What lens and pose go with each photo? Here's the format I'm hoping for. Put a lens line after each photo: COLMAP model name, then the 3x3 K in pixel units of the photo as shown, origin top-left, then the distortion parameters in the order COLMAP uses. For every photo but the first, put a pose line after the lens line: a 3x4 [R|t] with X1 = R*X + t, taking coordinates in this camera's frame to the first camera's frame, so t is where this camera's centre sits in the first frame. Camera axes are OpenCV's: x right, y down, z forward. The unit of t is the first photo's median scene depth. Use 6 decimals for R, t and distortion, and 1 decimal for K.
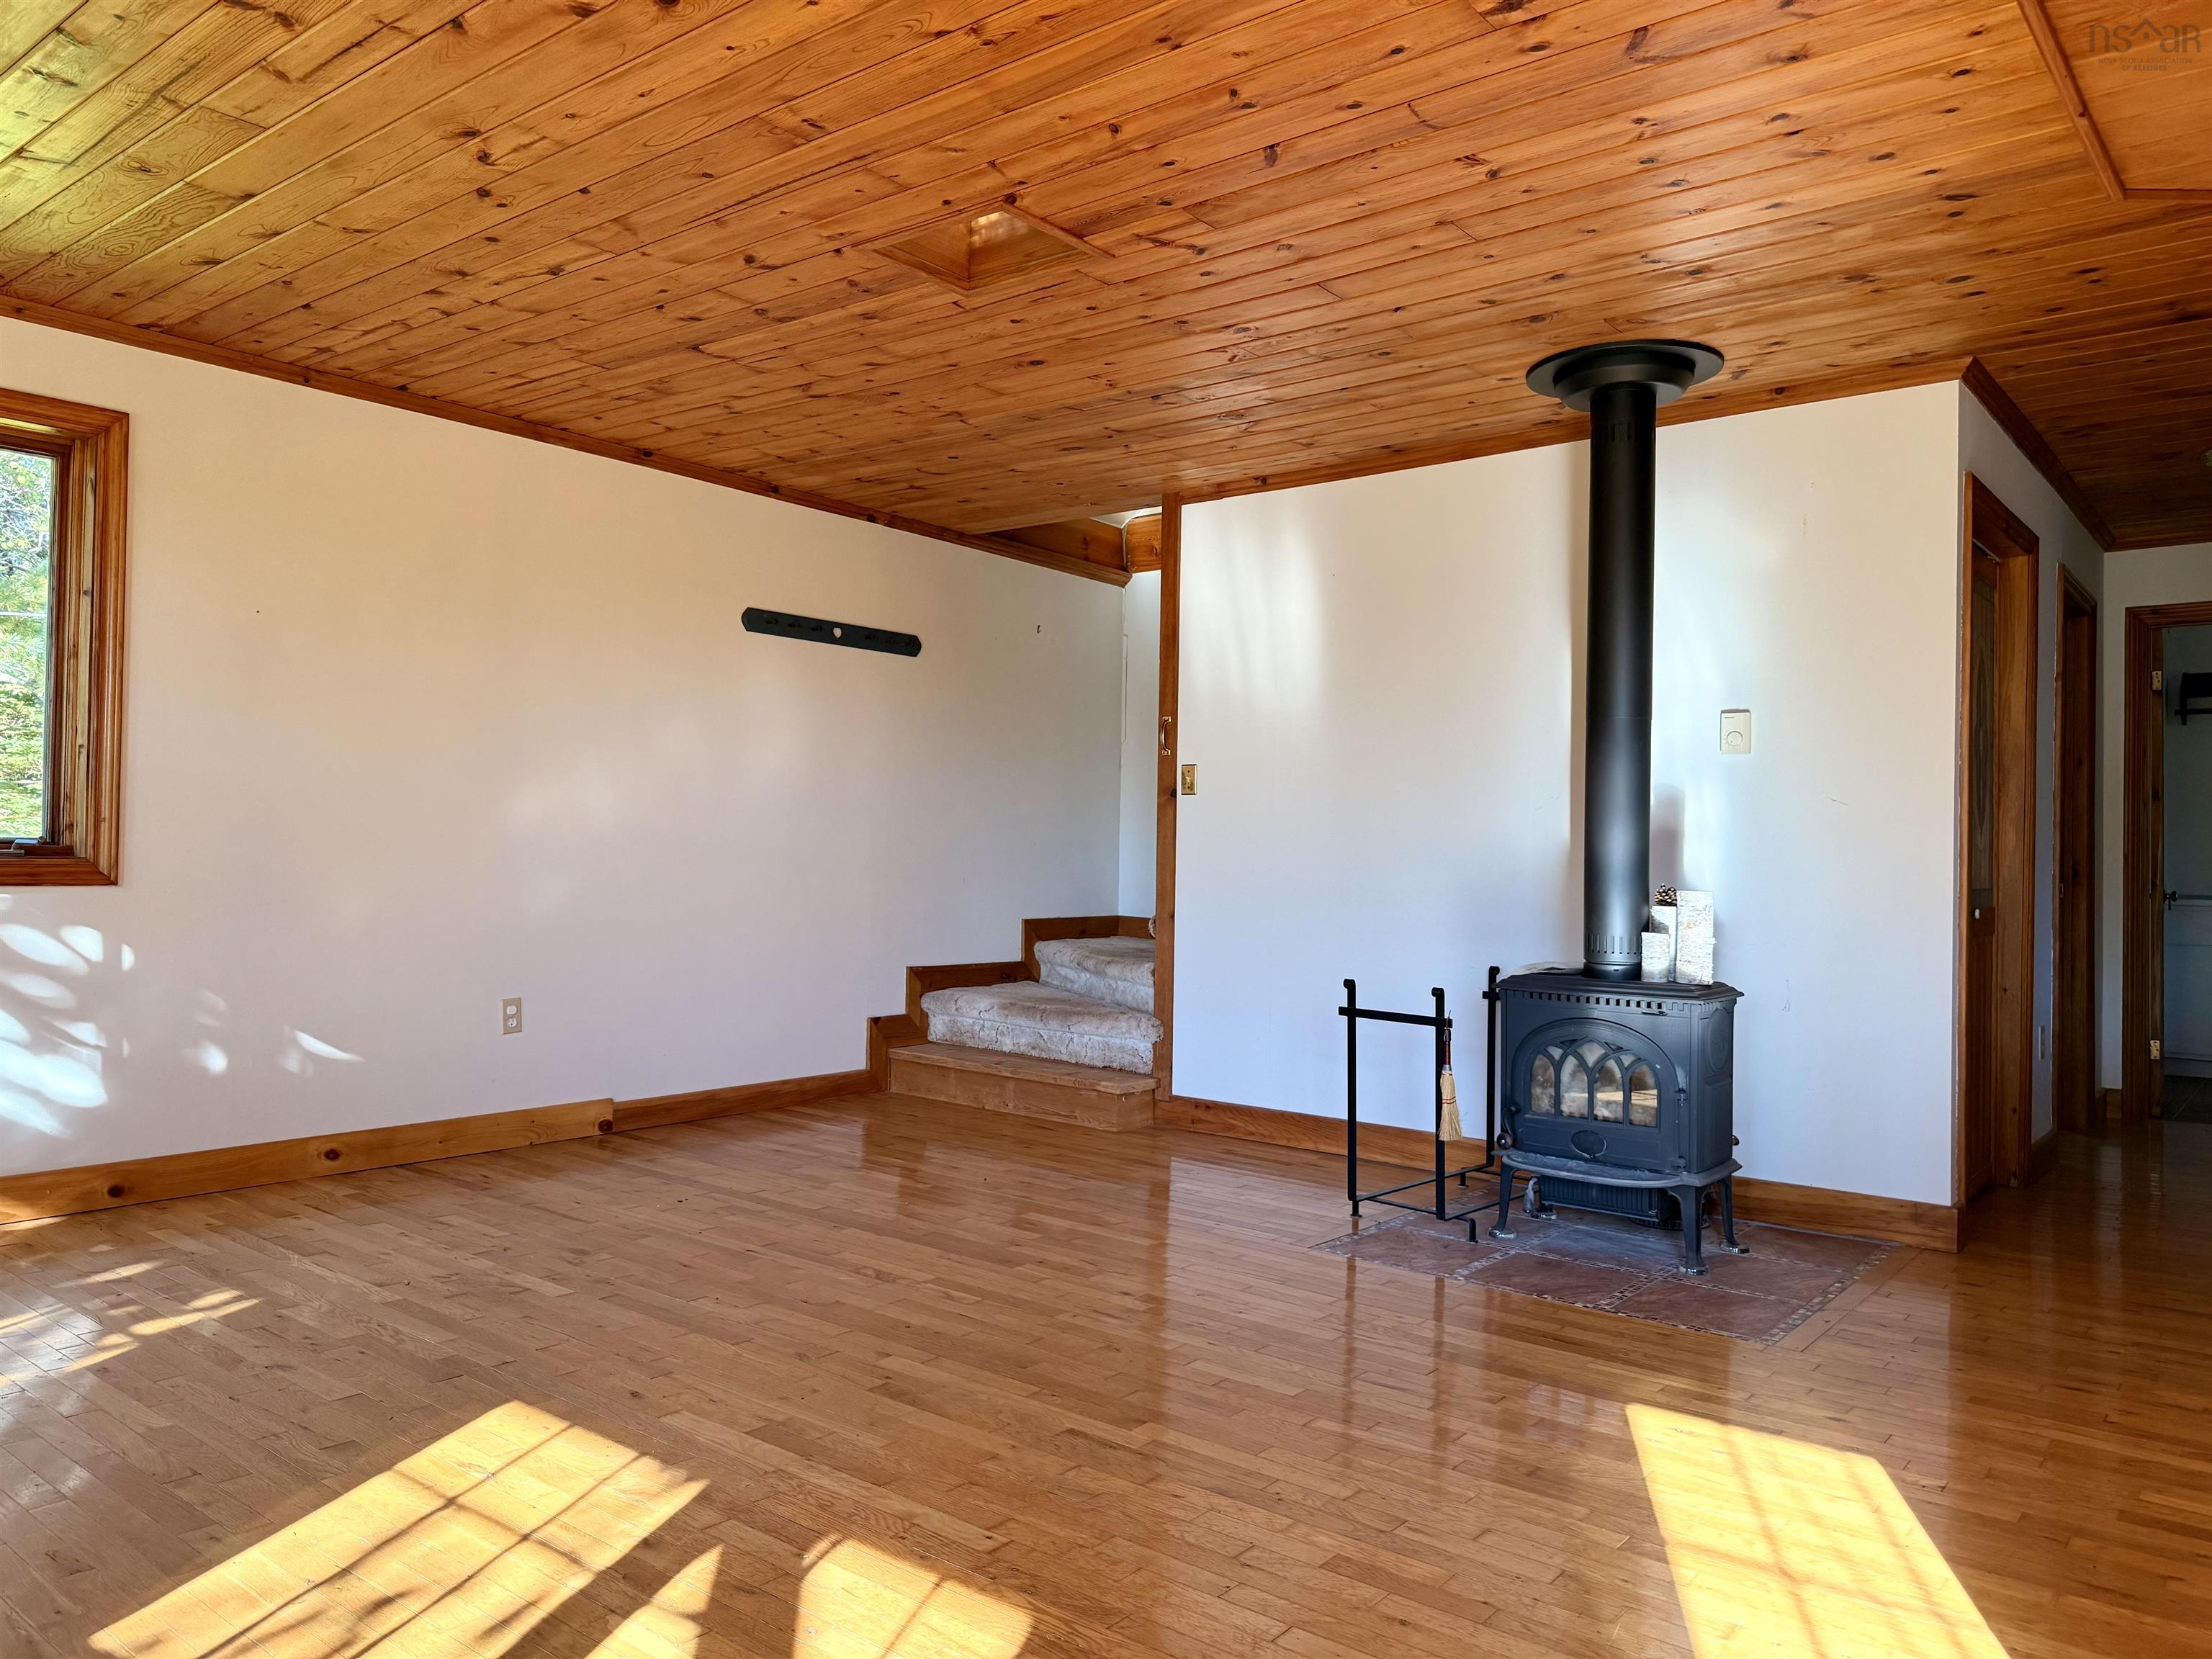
lens RADIAL K [[1569.1, 0, 1097.3], [0, 1569.1, 831.2], [0, 0, 1]] dist [0.049140, -0.048068]
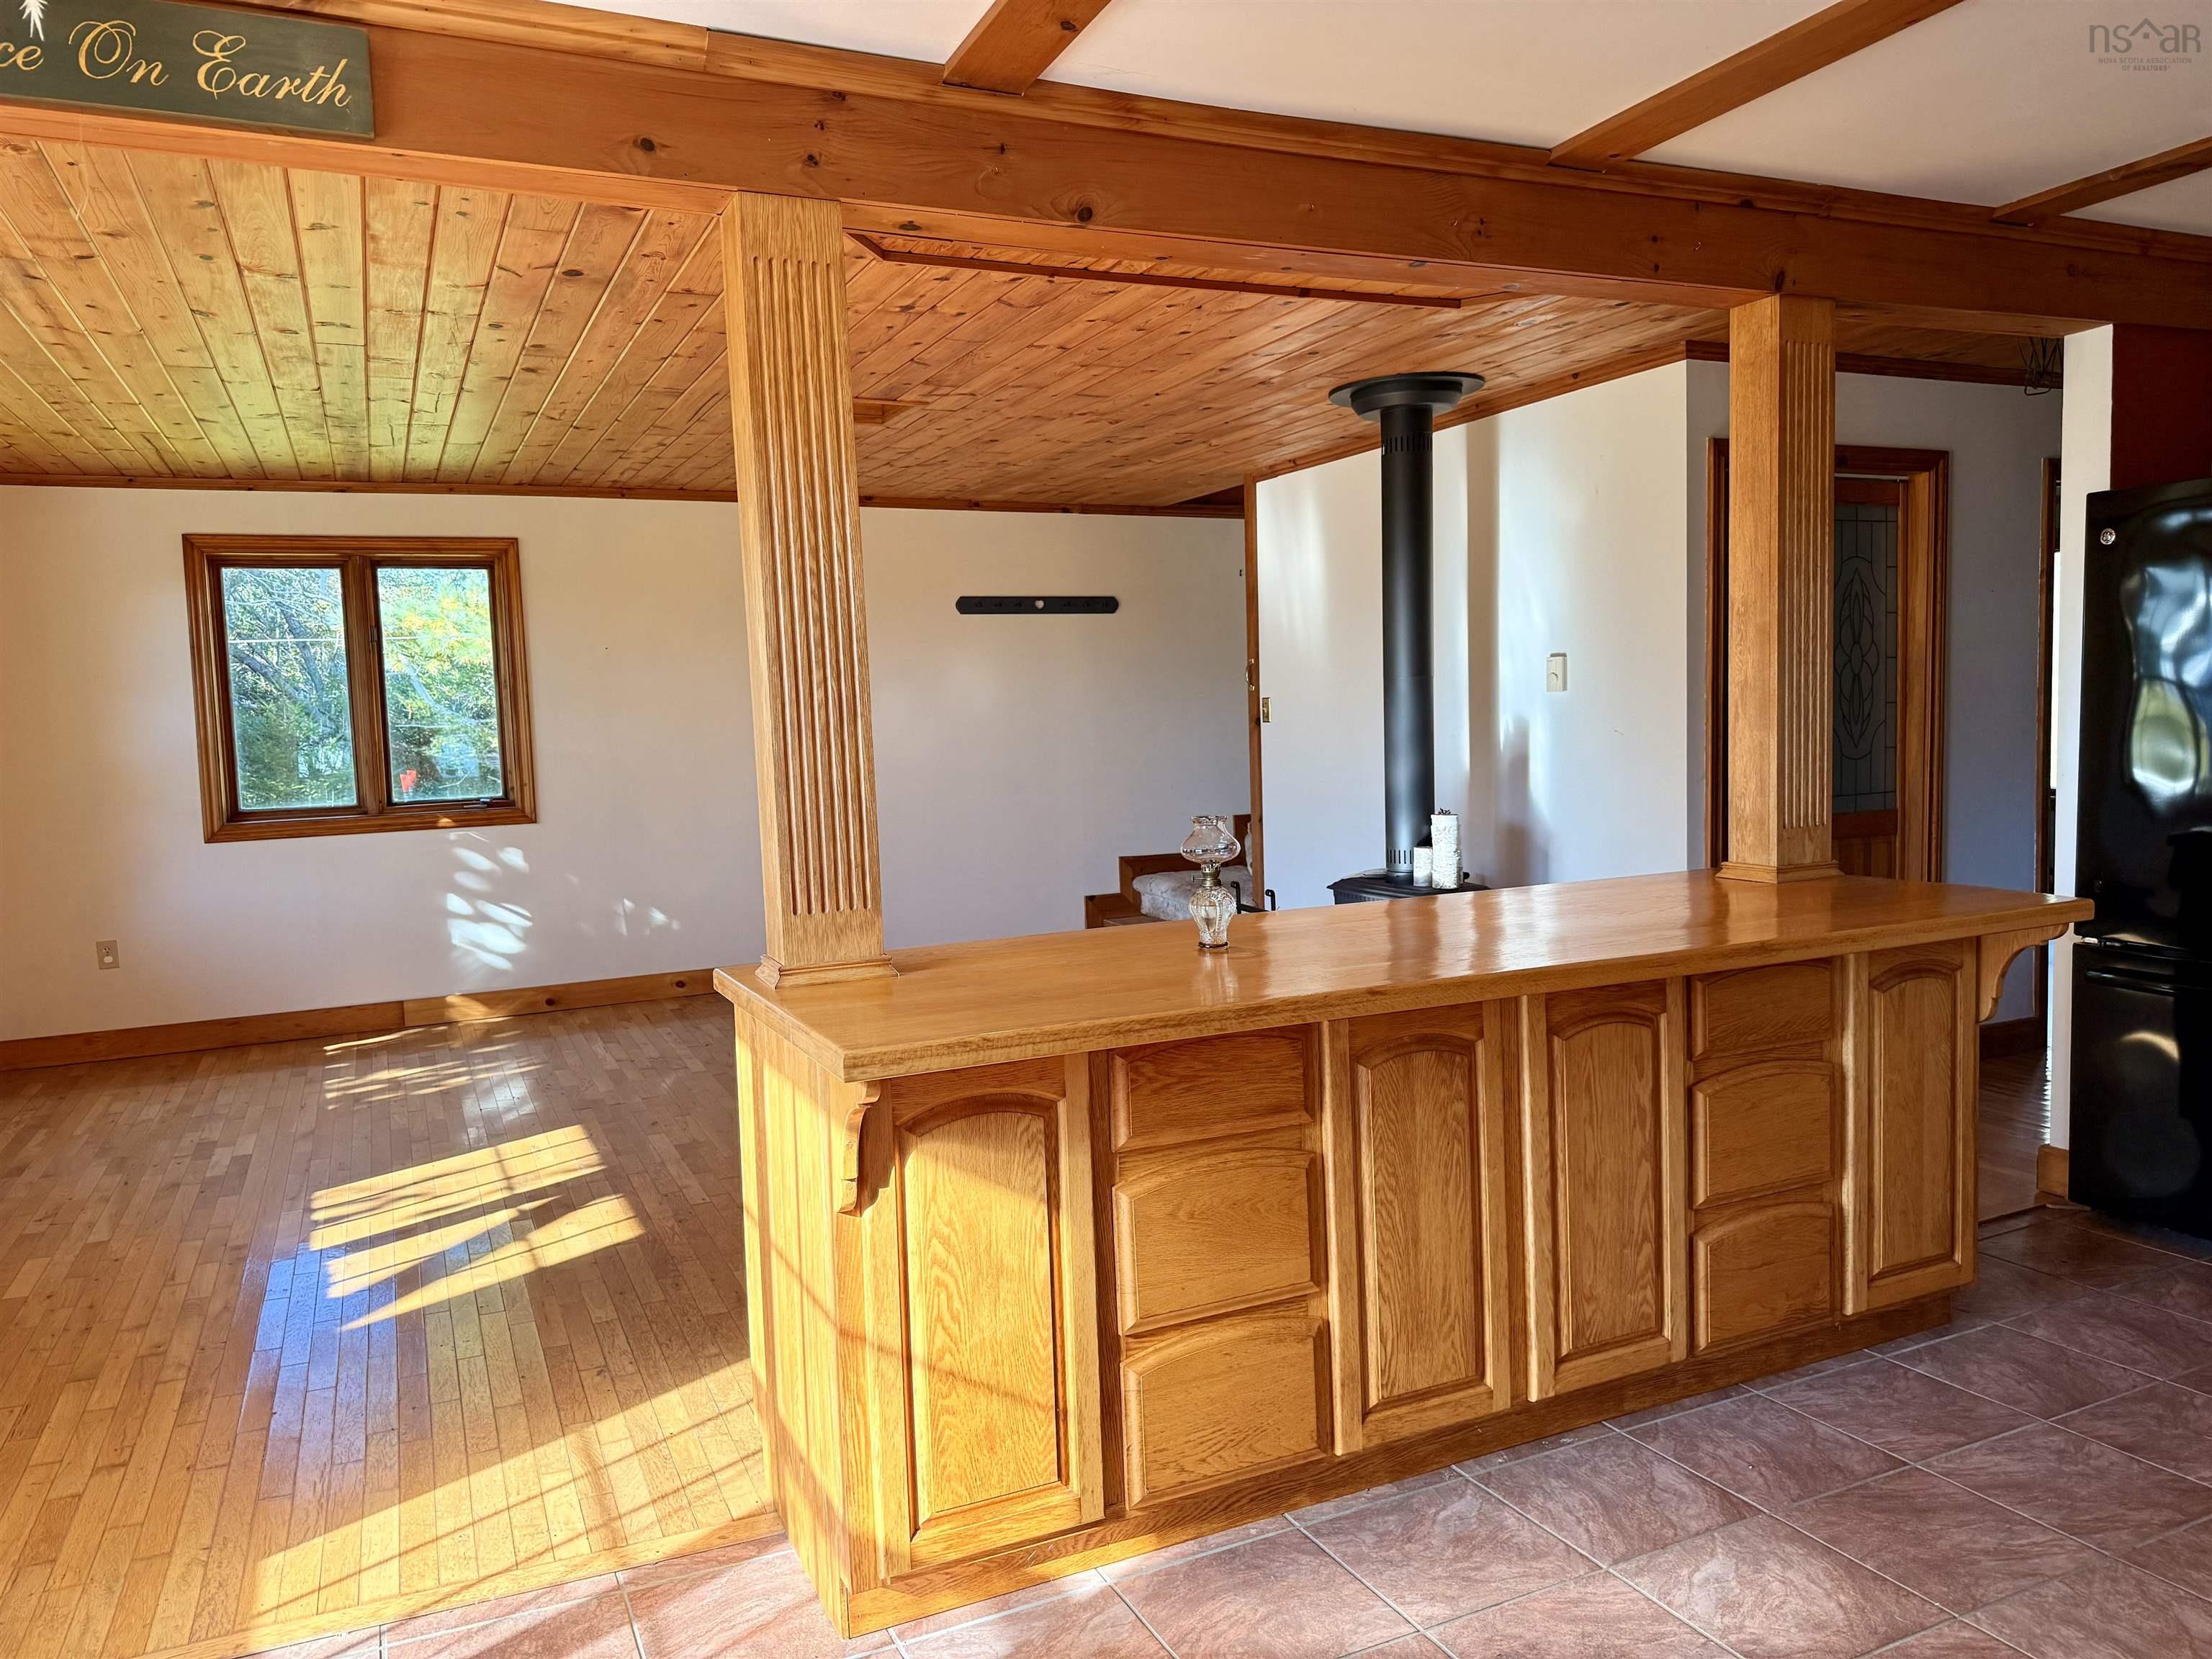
lens RADIAL K [[1569.1, 0, 1115.3], [0, 1569.1, 832.3], [0, 0, 1]] dist [0.049140, -0.048068]
pose [[0.897247, -0.010310, -0.441409, 0.673129], [0.053618, 0.994873, 0.085751, -0.067059], [0.438262, -0.100607, 0.893199, -0.225759]]
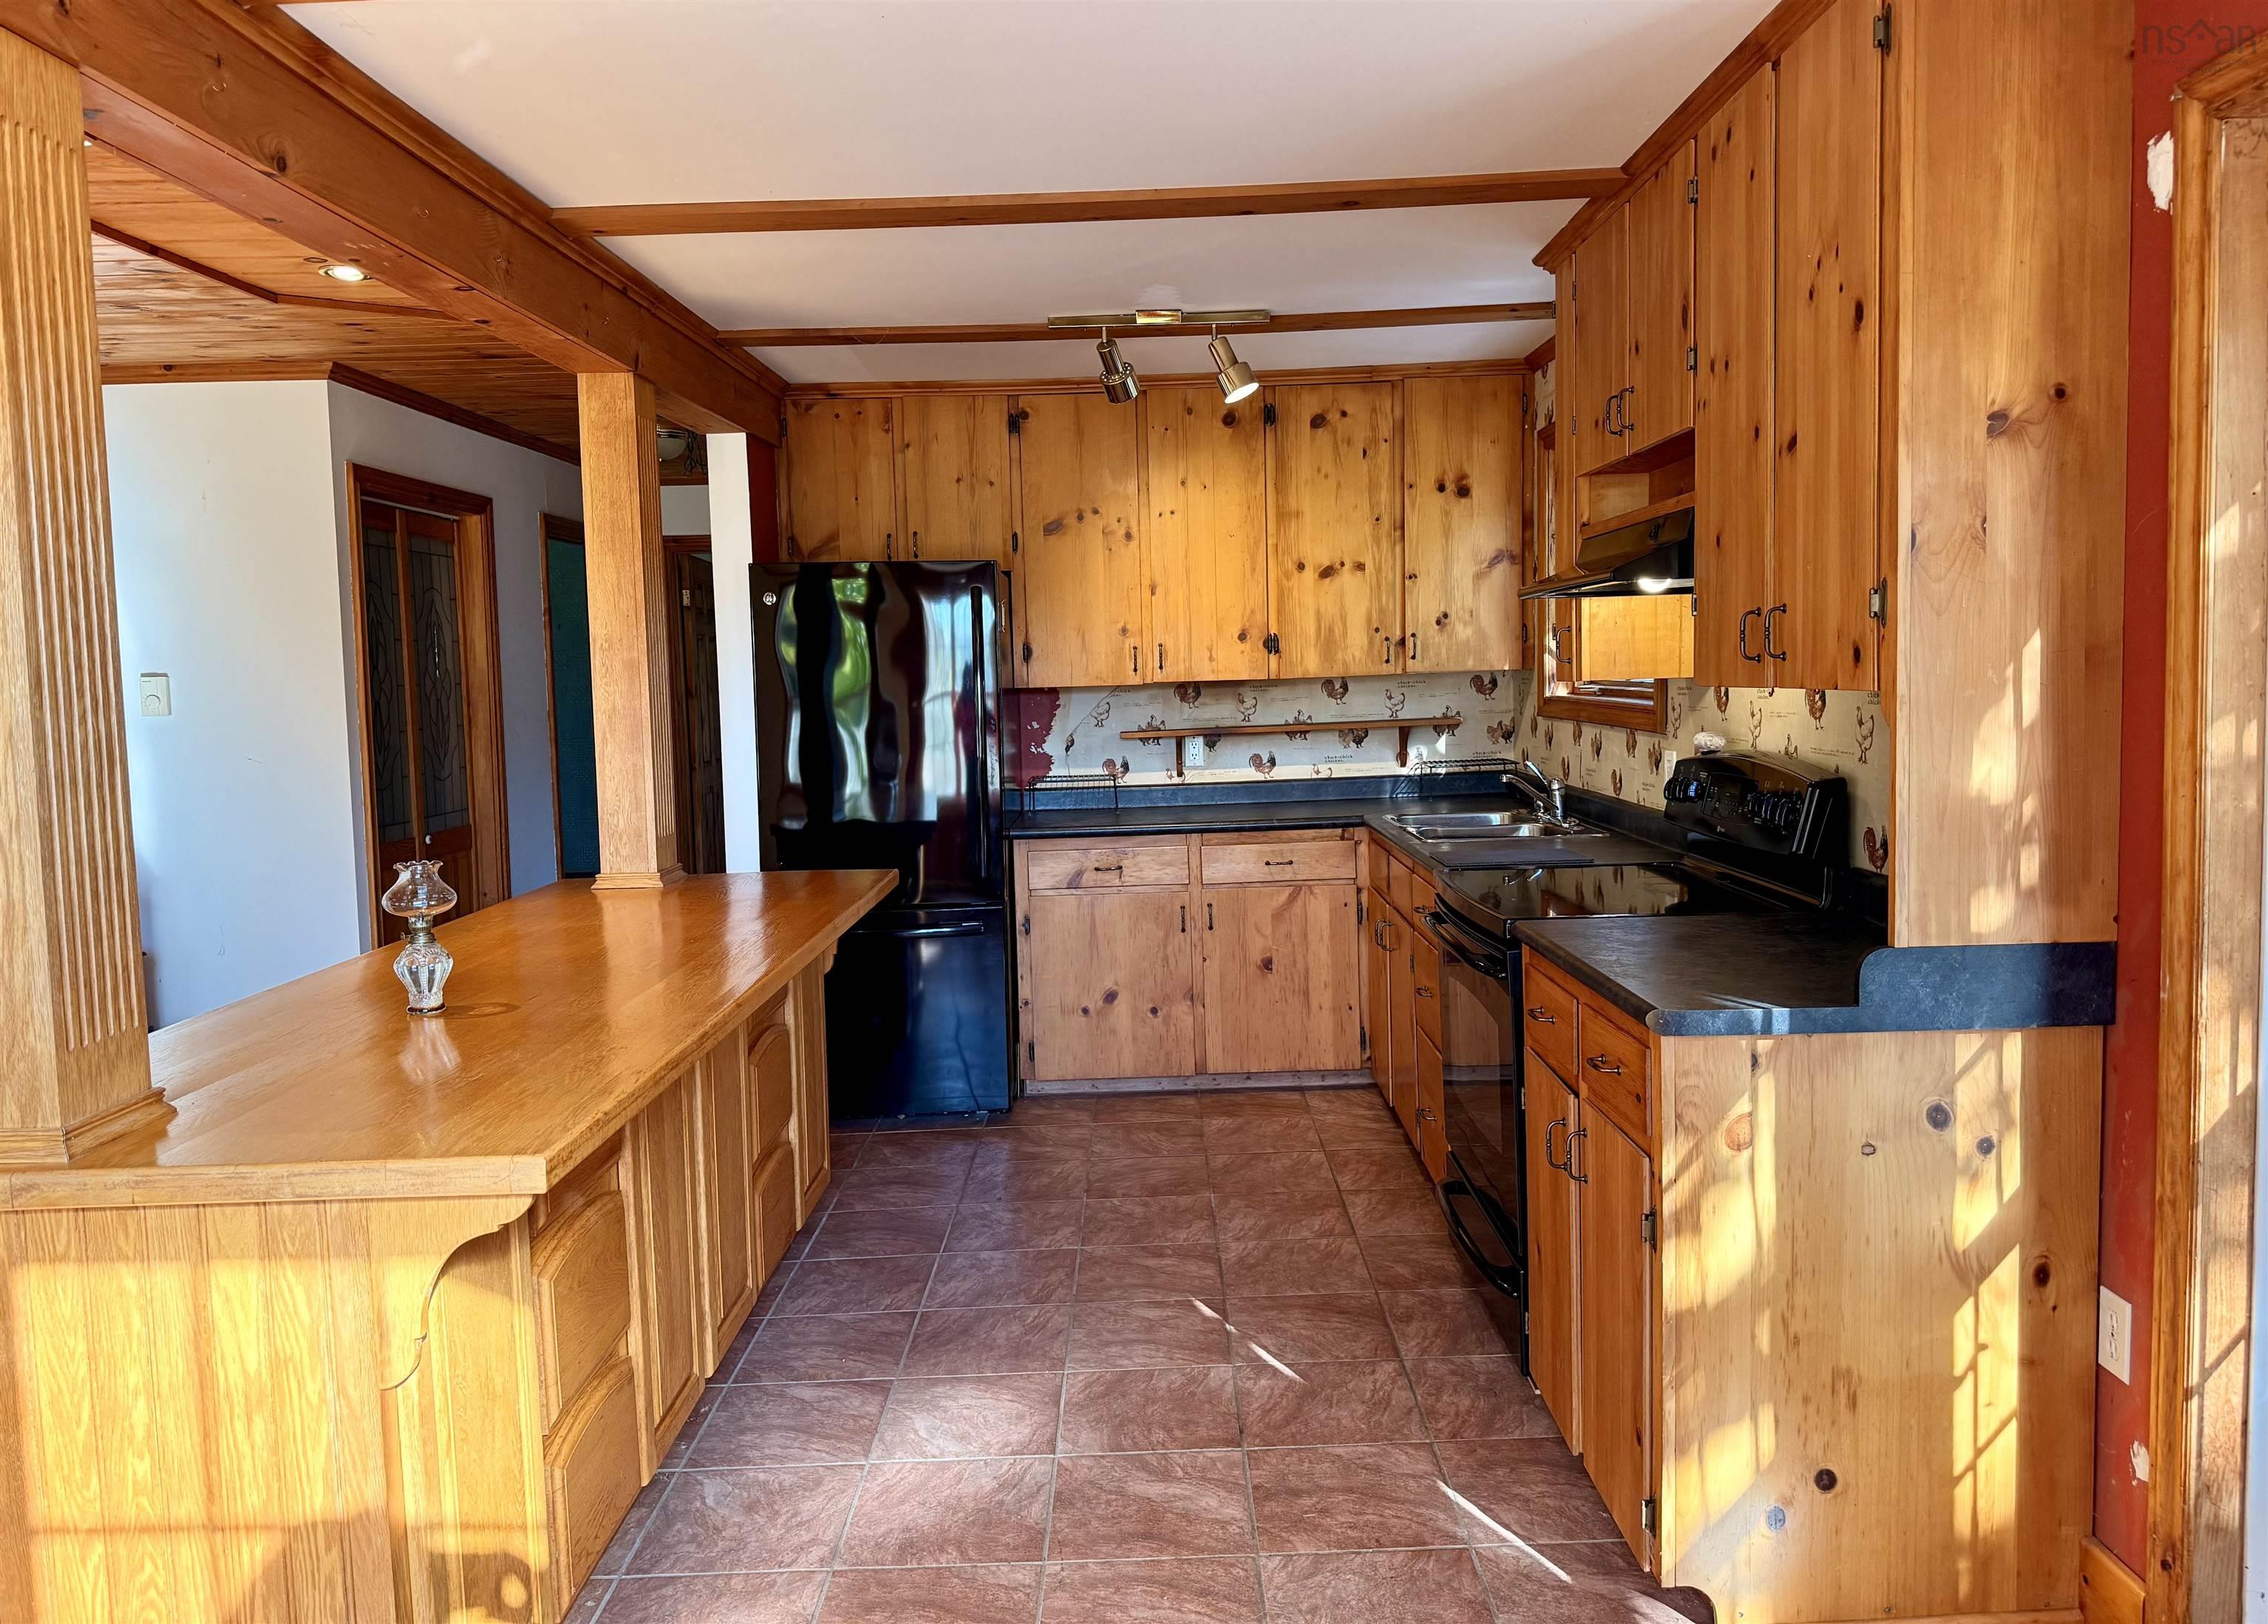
lens RADIAL K [[1610.0, 0, 1144.8], [0, 1610.0, 769.3], [0, 0, 1]] dist [0.038717, -0.005678]
pose [[0.785690, -0.077659, 0.613726, 0.278423], [0.030232, 0.995724, 0.087292, -0.094523], [-0.617881, -0.050030, 0.784678, -0.263535]]
